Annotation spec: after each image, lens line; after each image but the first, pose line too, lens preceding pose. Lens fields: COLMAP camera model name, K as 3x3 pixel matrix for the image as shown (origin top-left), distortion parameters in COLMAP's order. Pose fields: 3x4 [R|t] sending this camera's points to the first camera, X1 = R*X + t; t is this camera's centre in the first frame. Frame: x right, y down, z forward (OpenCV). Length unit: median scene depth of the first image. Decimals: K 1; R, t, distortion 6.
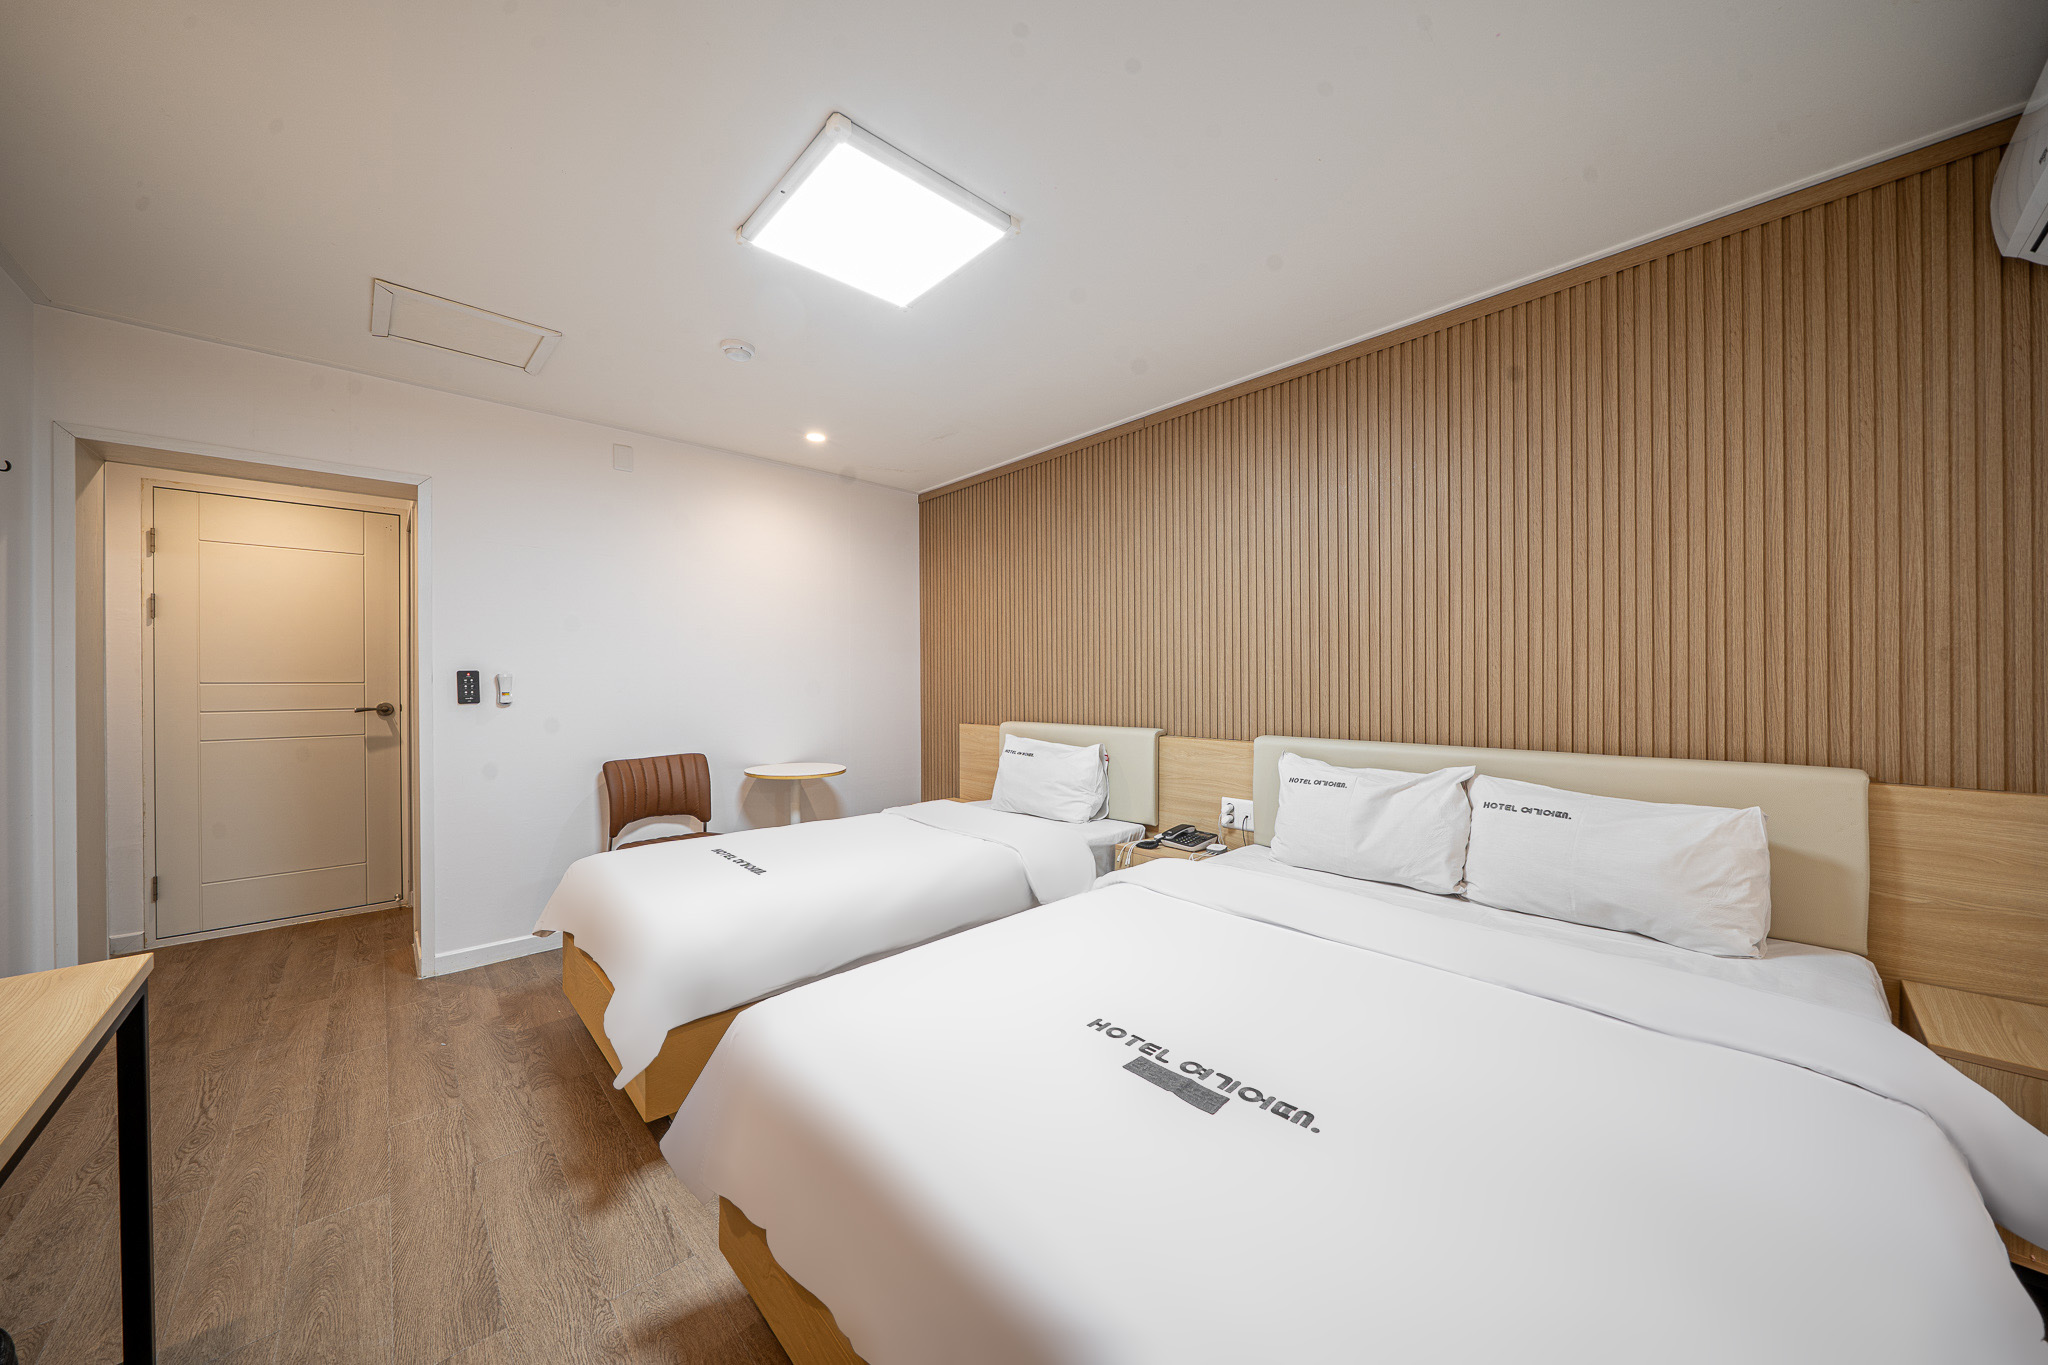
lens RADIAL K [[697.6, 0, 1030.4], [0, 697.6, 678.4], [0, 0, 1]] dist [-0.003439, 0.000145]
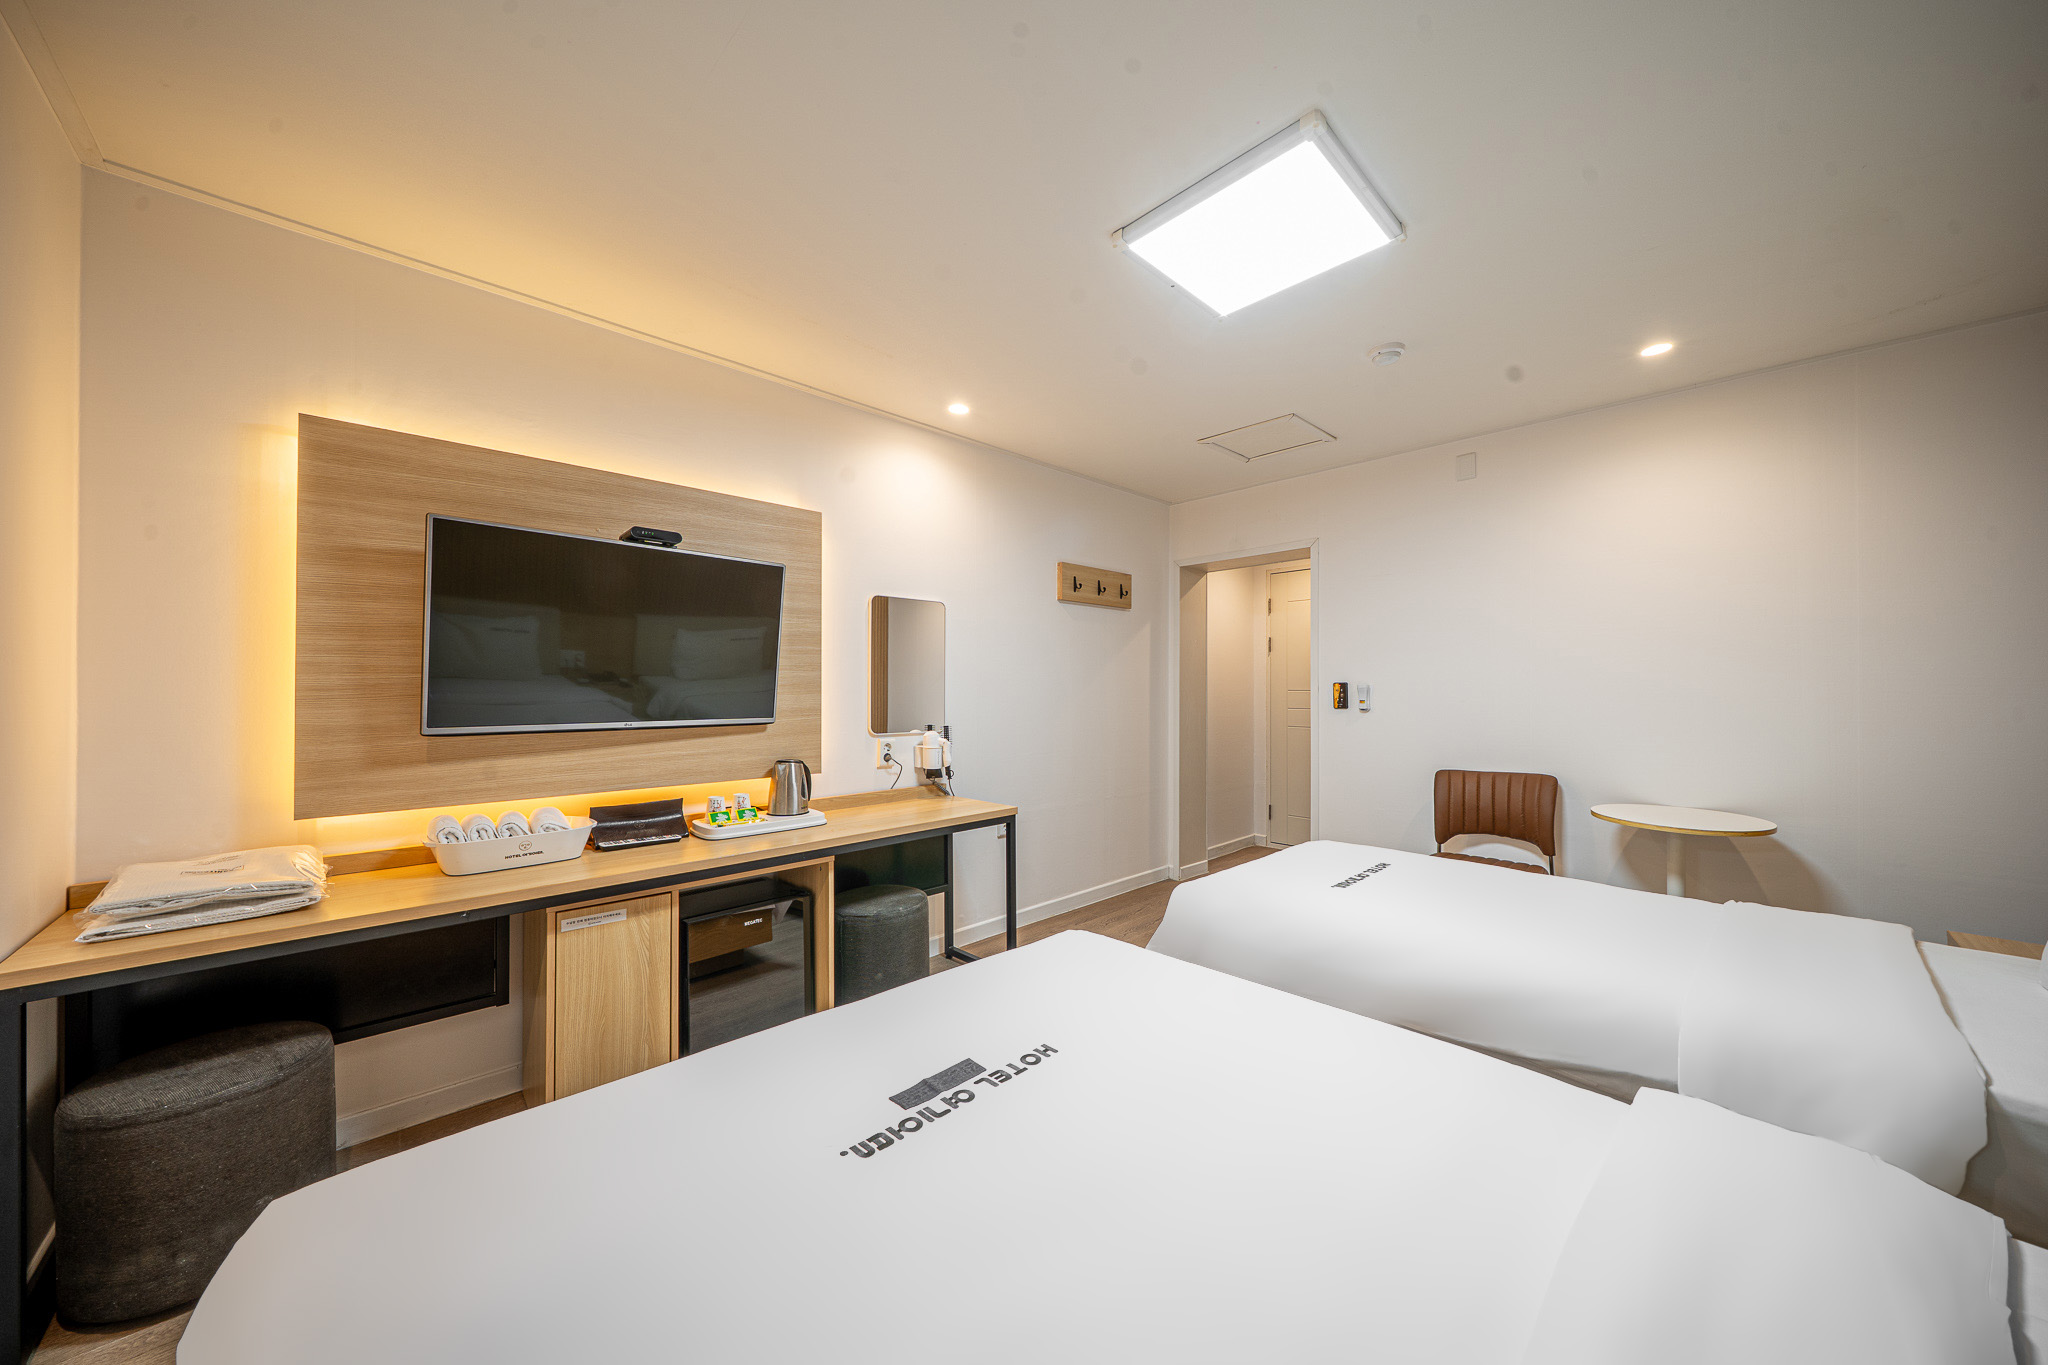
lens RADIAL K [[697.6, 0, 1019.0], [0, 697.6, 684.7], [0, 0, 1]] dist [-0.003439, 0.000145]
pose [[-0.003374, 0.000252, -0.999994, 0.483914], [0.003965, 0.999992, 0.000239, -0.010470], [0.999986, -0.003964, -0.003375, 0.429543]]
